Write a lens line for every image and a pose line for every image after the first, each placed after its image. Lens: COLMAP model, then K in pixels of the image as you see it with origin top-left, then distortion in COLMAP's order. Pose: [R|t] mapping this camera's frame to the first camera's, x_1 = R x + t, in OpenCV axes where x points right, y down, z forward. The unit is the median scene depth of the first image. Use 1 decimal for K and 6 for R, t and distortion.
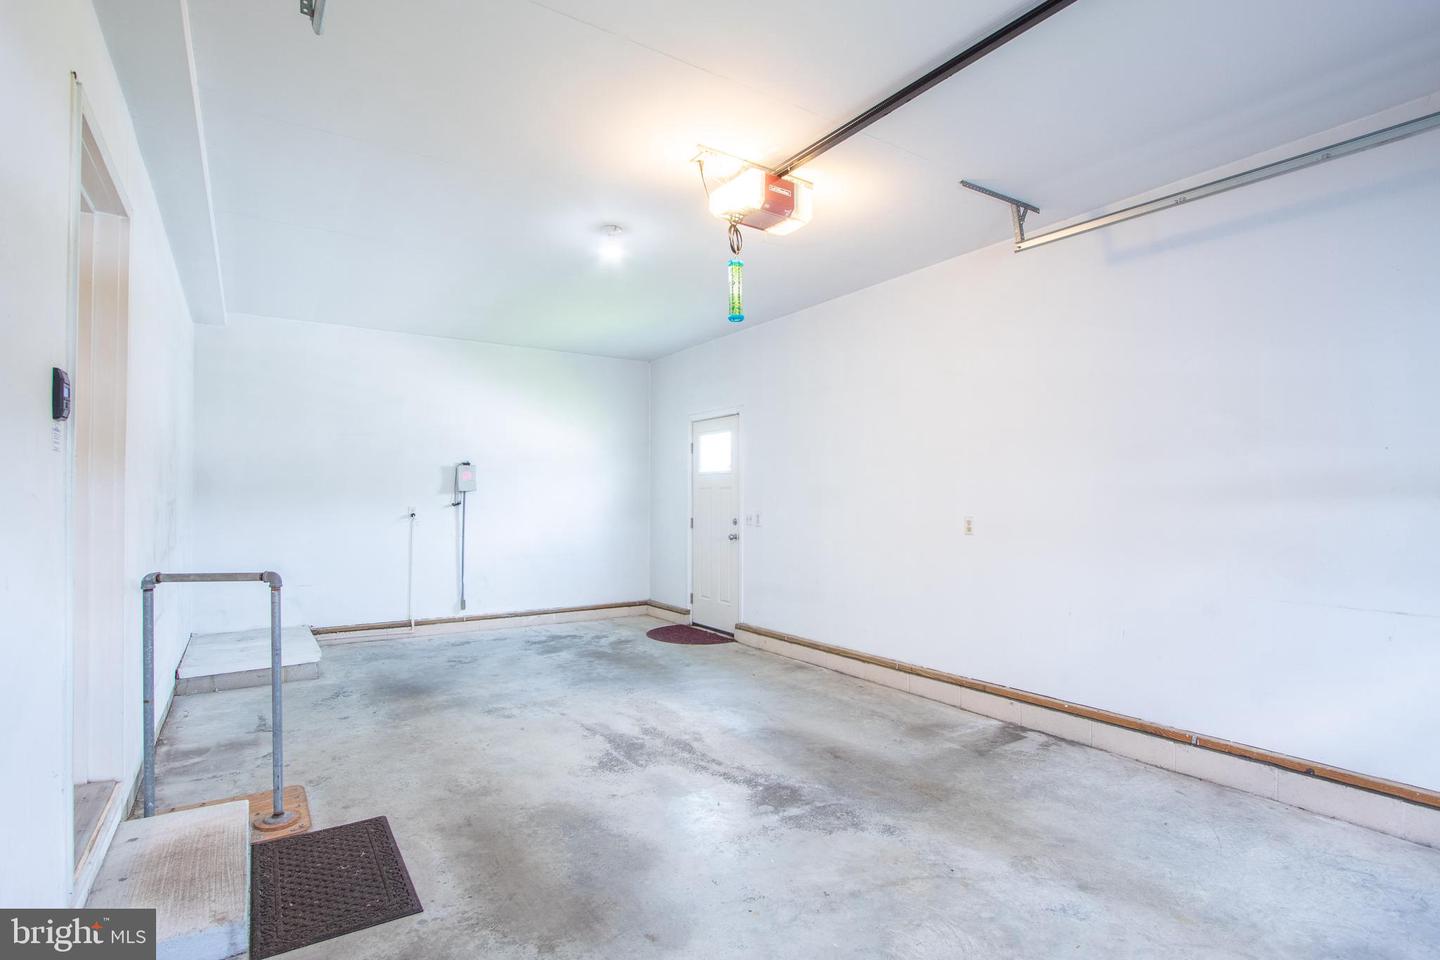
lens RADIAL K [[688.5, 0, 717.8], [0, 688.5, 486.3], [0, 0, 1]] dist [0.000083, 0.000100]
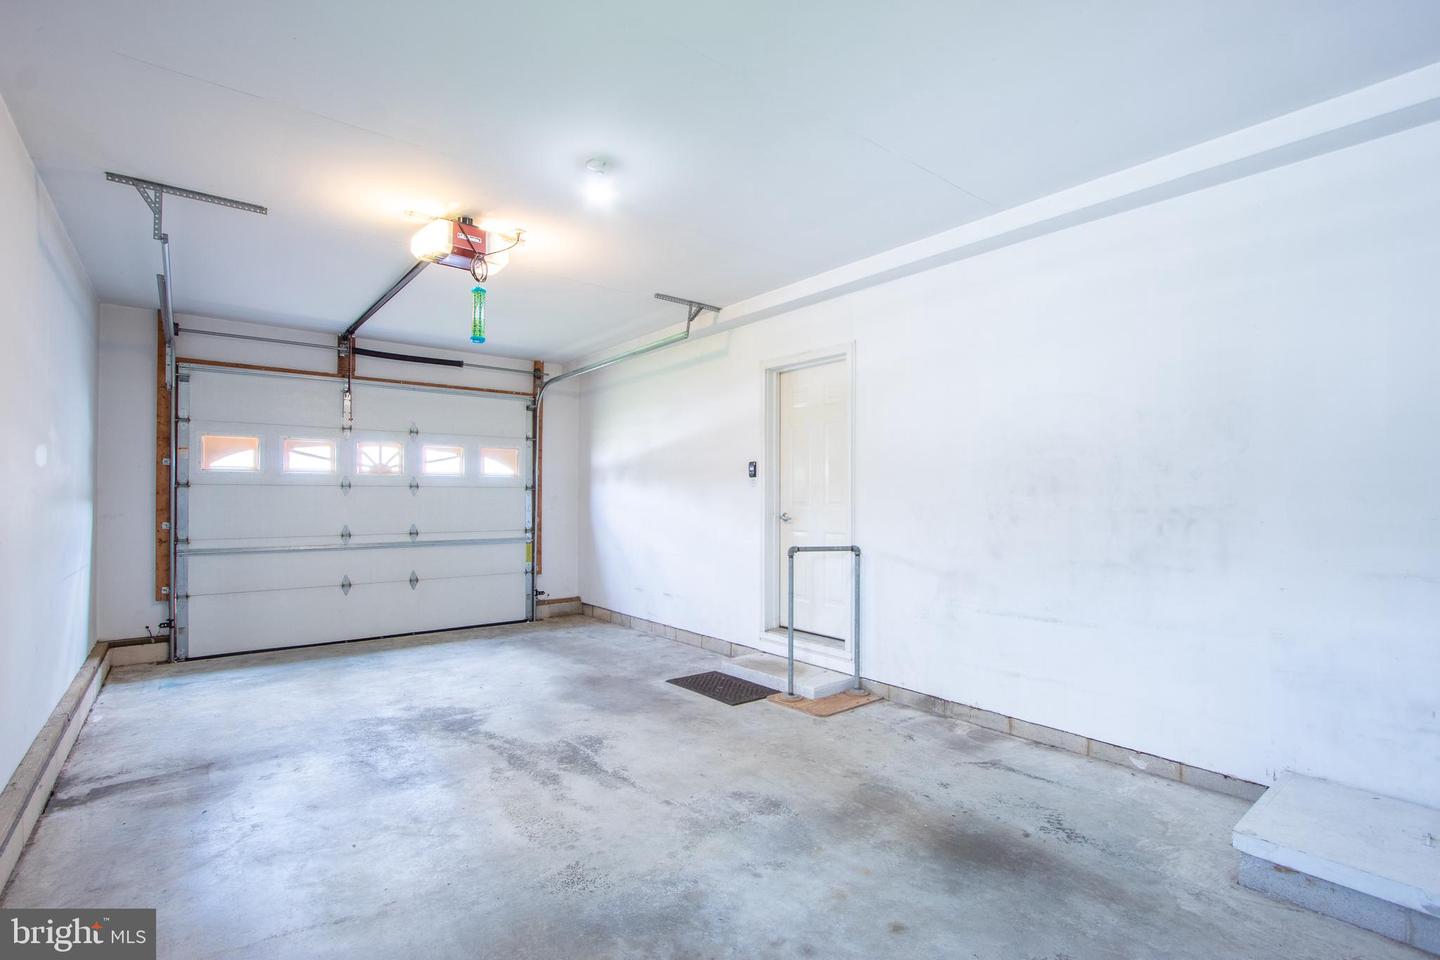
lens RADIAL K [[688.5, 0, 723.5], [0, 688.5, 487.5], [0, 0, 1]] dist [0.000083, 0.000100]
pose [[-0.996405, -0.001353, -0.084708, -0.254689], [0.001493, 0.999437, -0.033532, 0.028235], [0.084705, -0.033538, -0.995841, 1.992852]]
